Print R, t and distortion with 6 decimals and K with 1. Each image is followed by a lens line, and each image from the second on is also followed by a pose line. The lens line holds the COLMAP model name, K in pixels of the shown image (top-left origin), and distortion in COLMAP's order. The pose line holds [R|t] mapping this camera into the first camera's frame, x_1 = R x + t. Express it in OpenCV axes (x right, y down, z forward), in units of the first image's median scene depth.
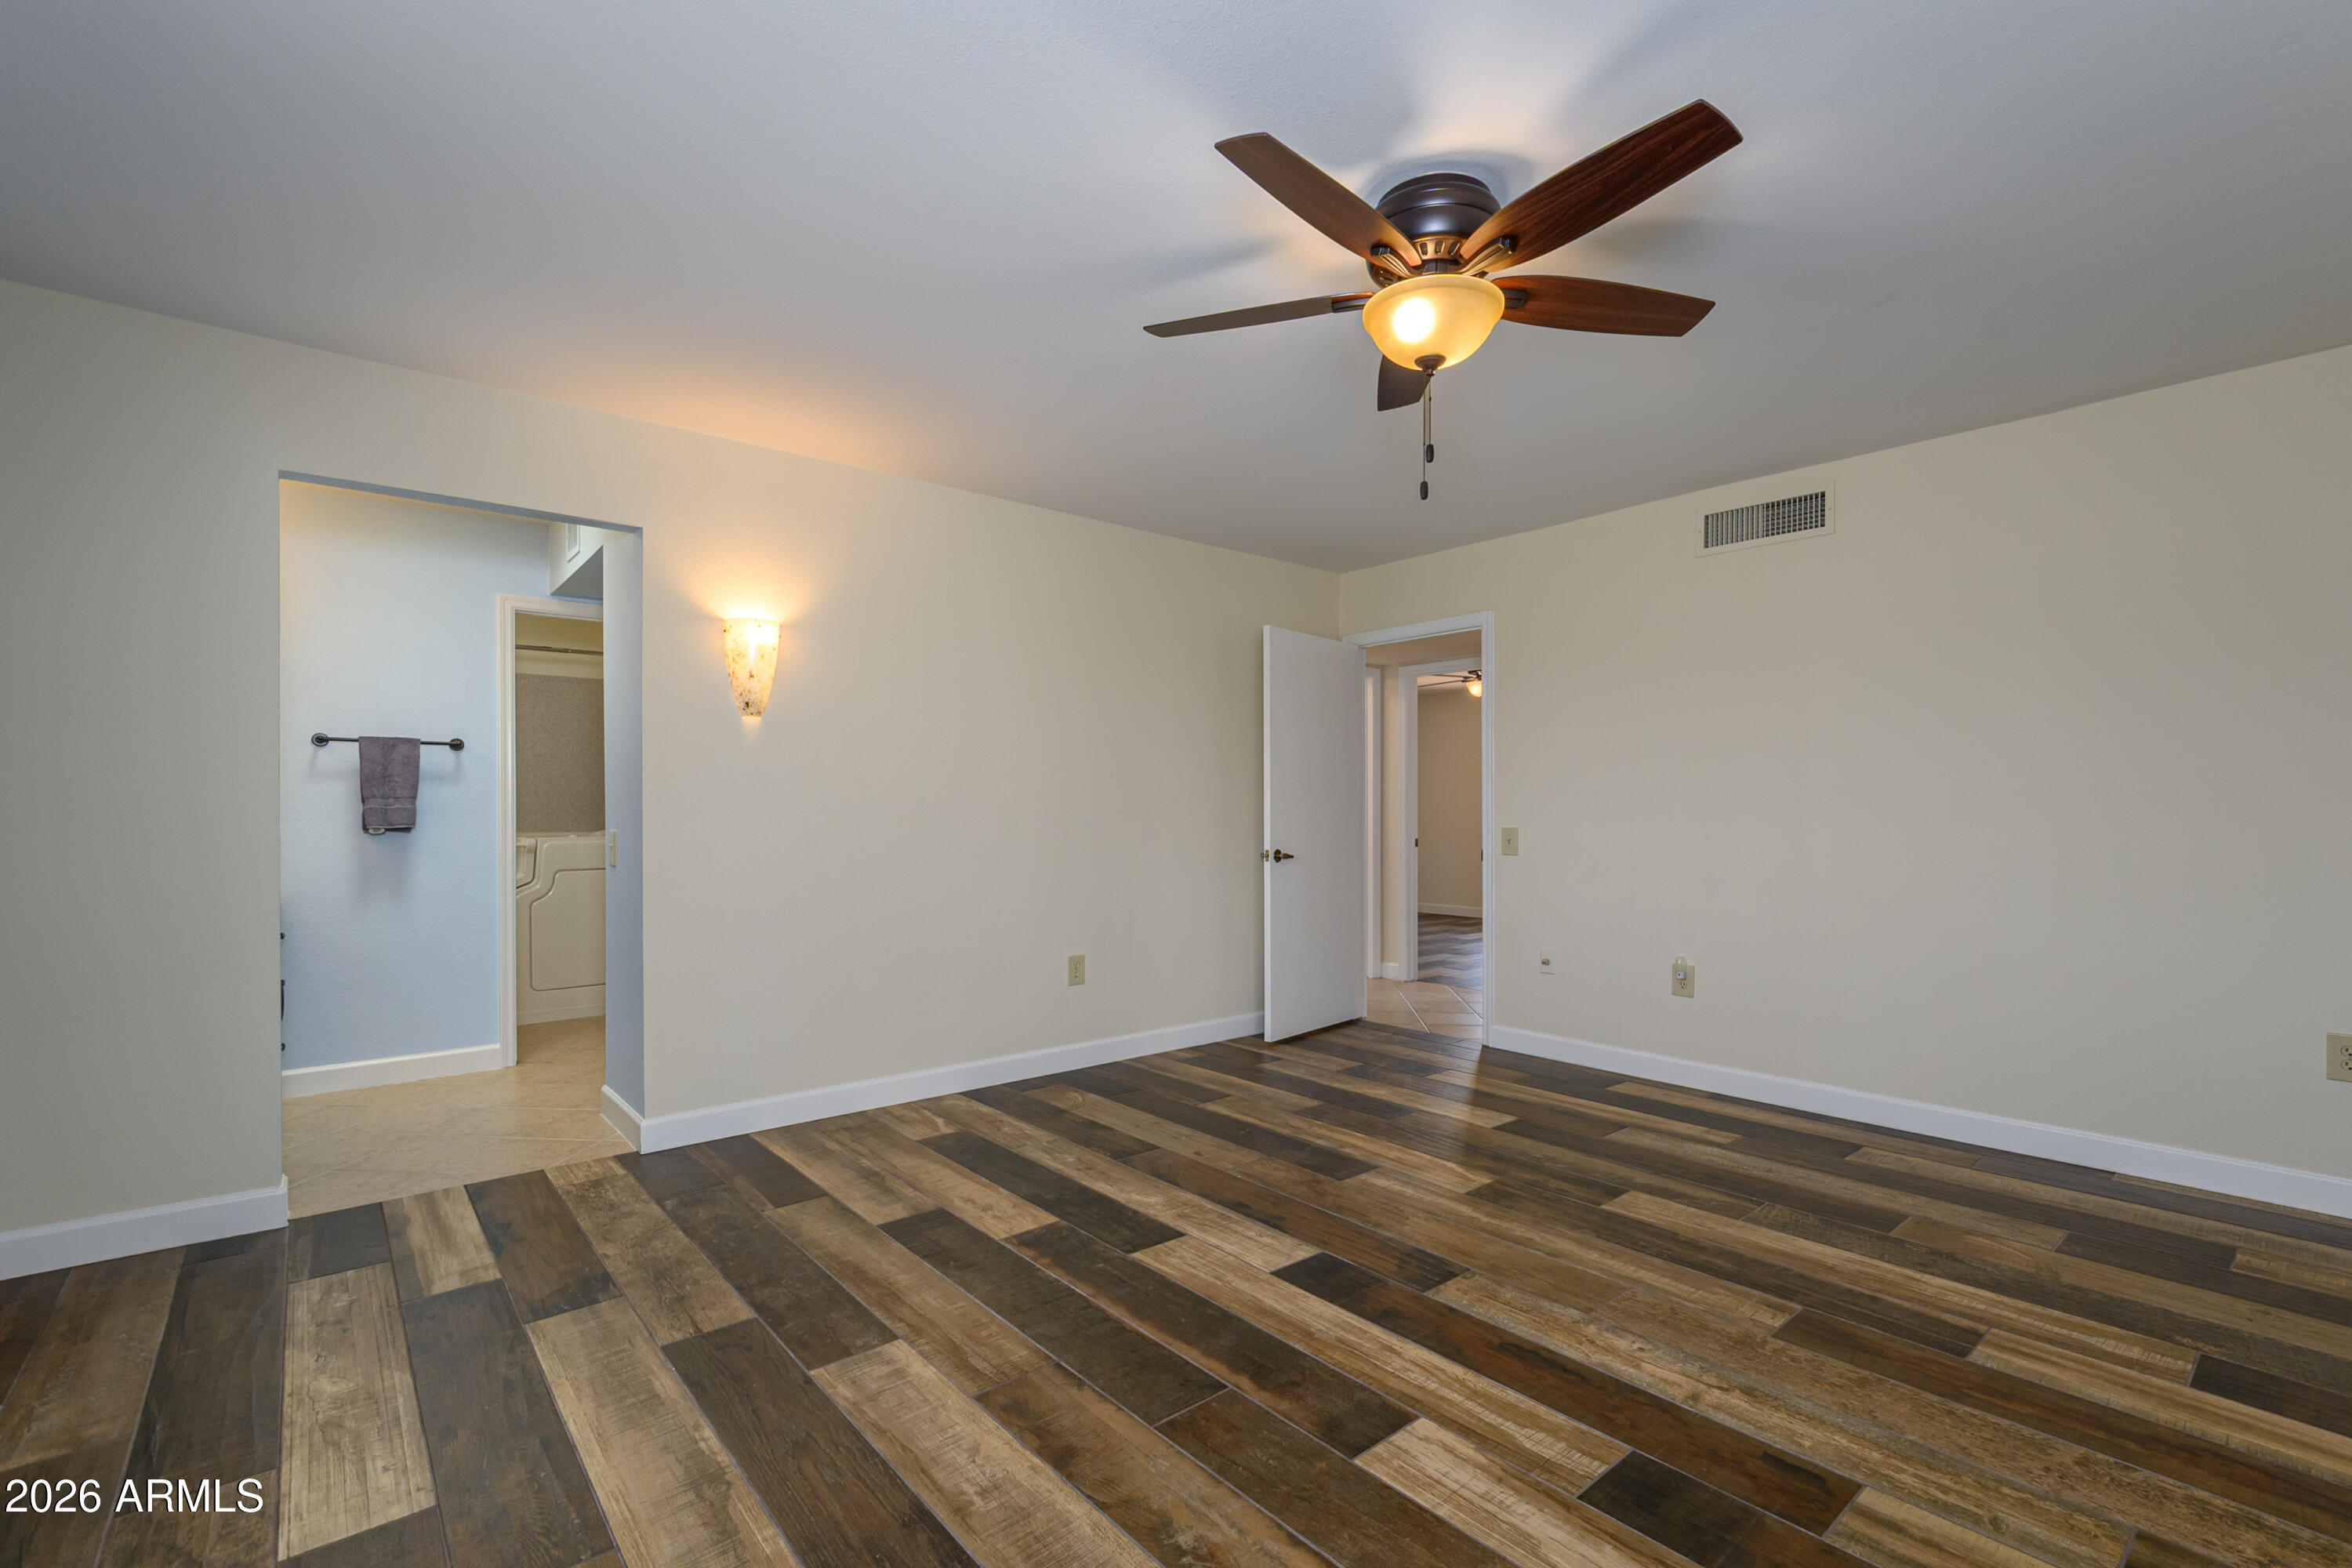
lens RADIAL K [[1033.4, 0, 1184.9], [0, 1033.4, 812.0], [0, 0, 1]] dist [-0.001123, -0.000466]
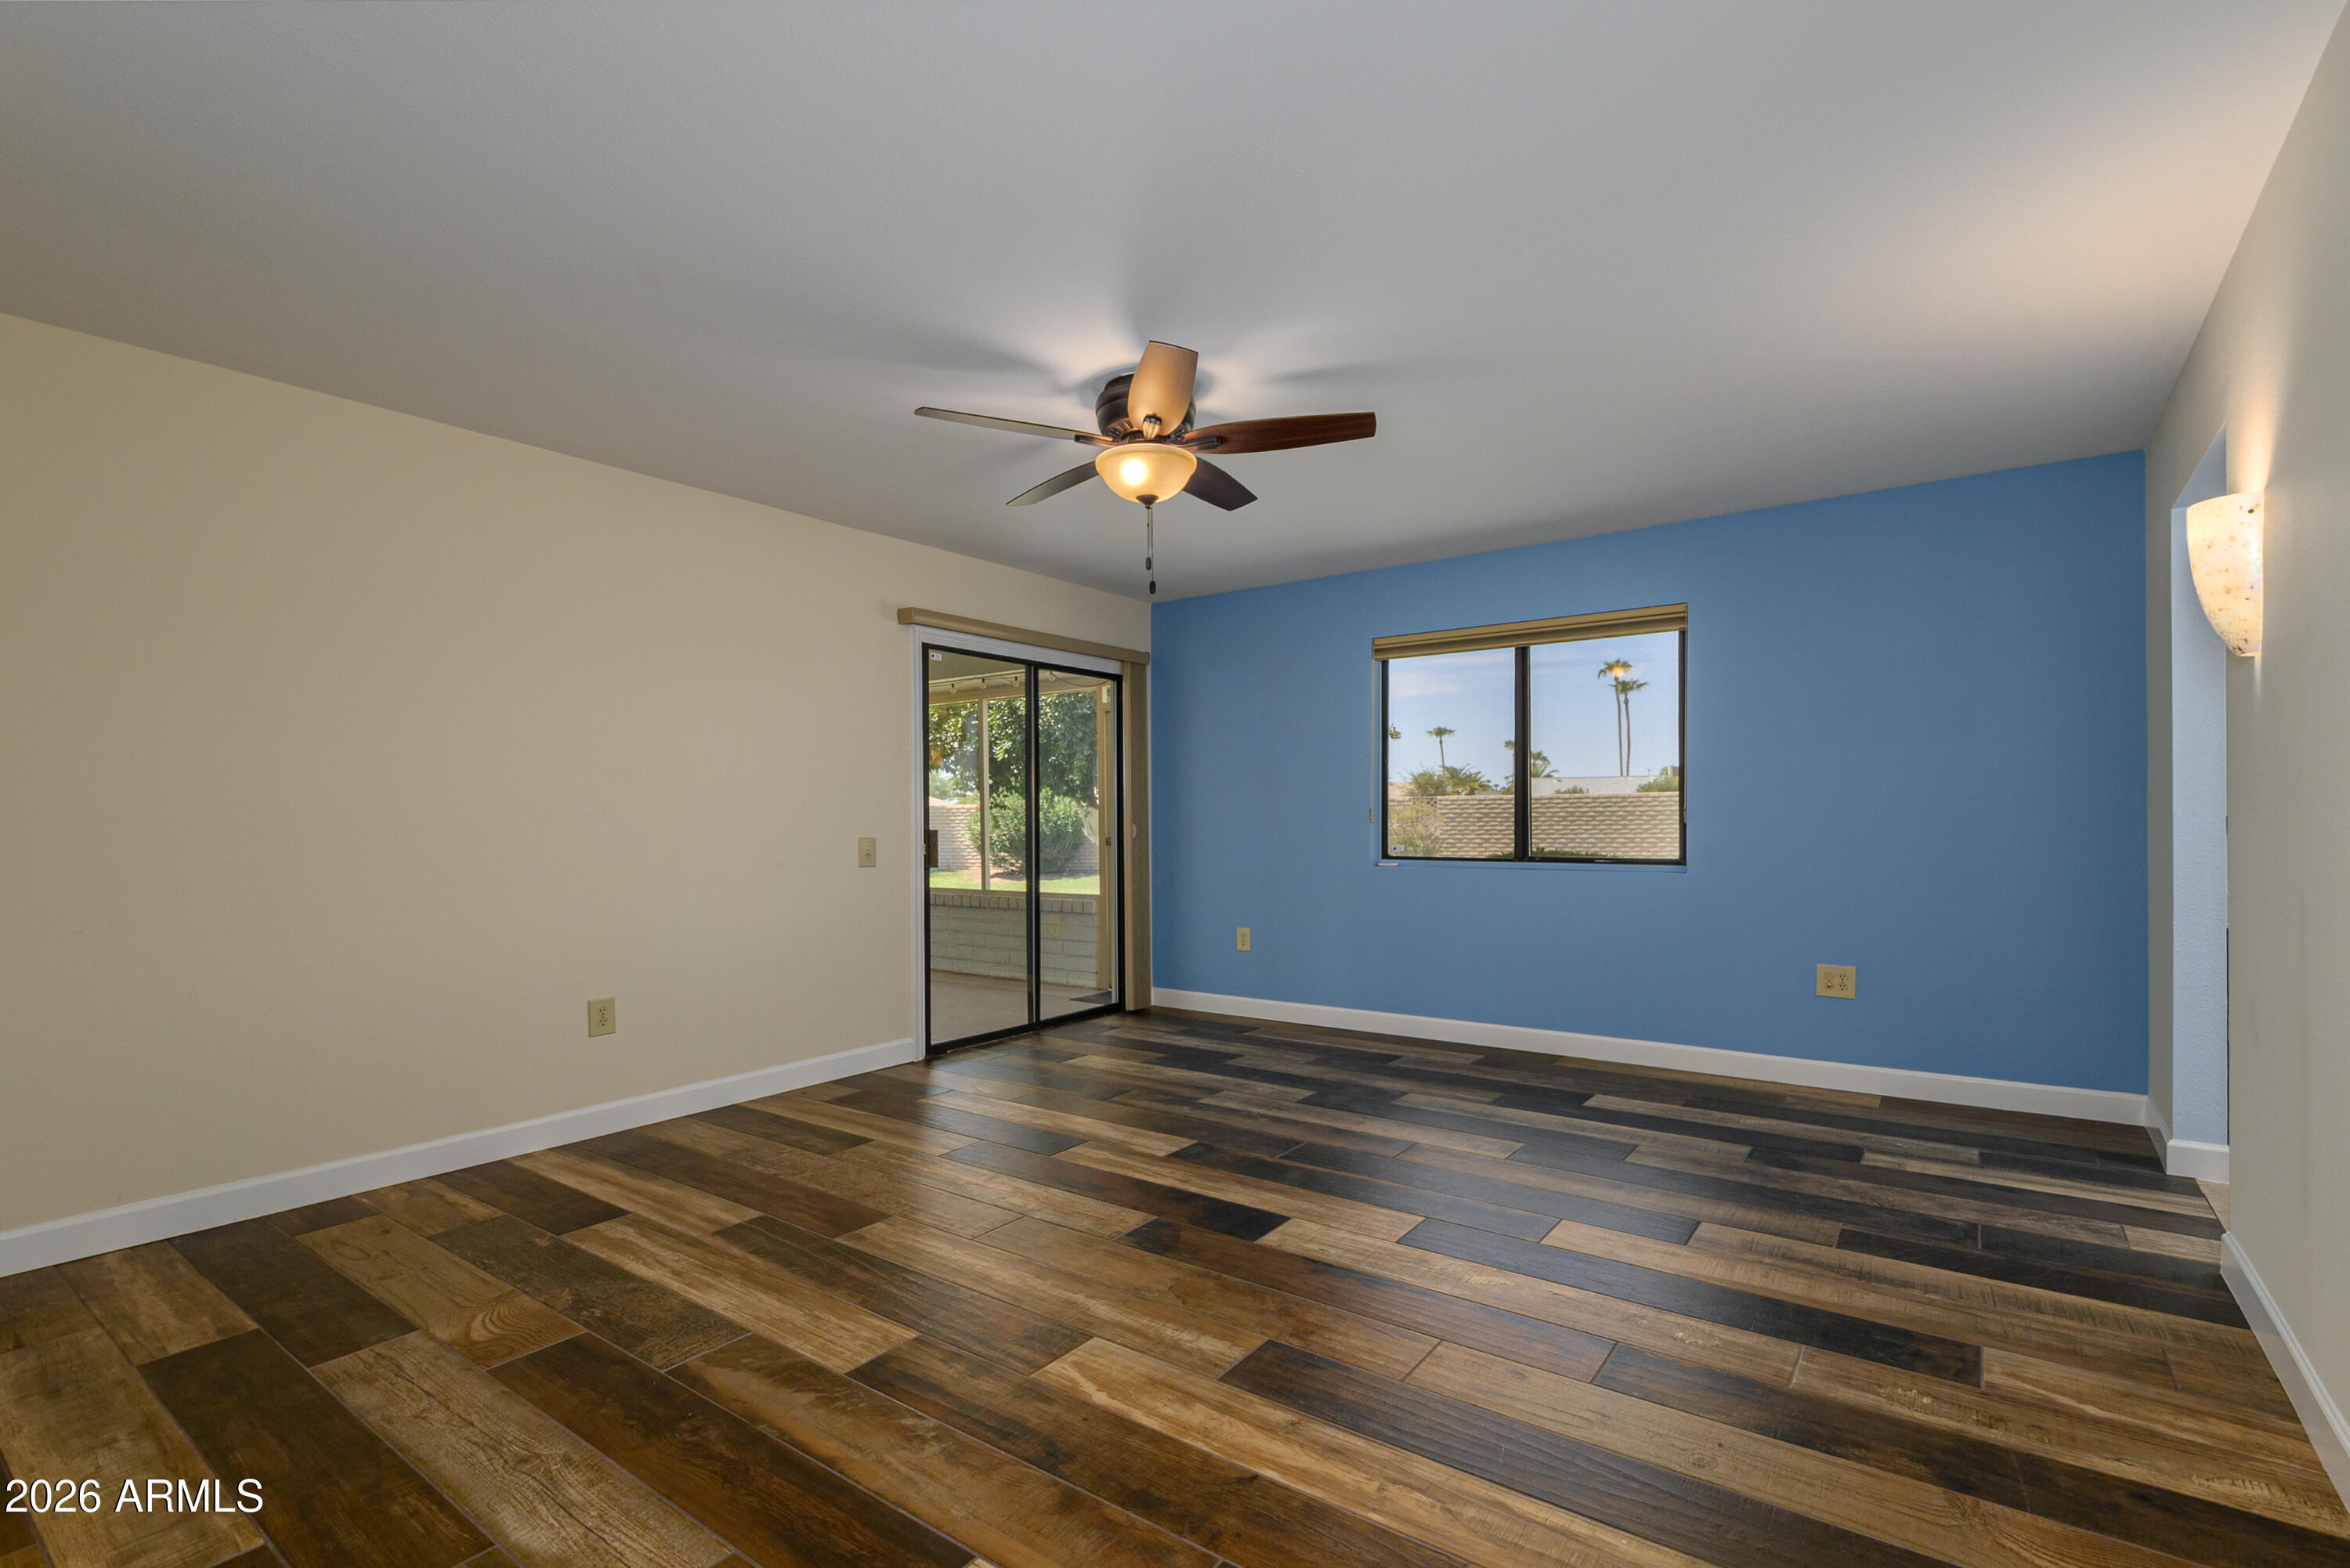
lens RADIAL K [[1065.4, 0, 1179.0], [0, 1065.4, 812.8], [0, 0, 1]] dist [0.001198, 0.000087]
pose [[-0.975045, 0.008313, -0.221852, 0.419826], [0.009102, 0.999955, -0.002533, 0.011339], [0.221821, -0.004489, -0.975077, 1.948297]]
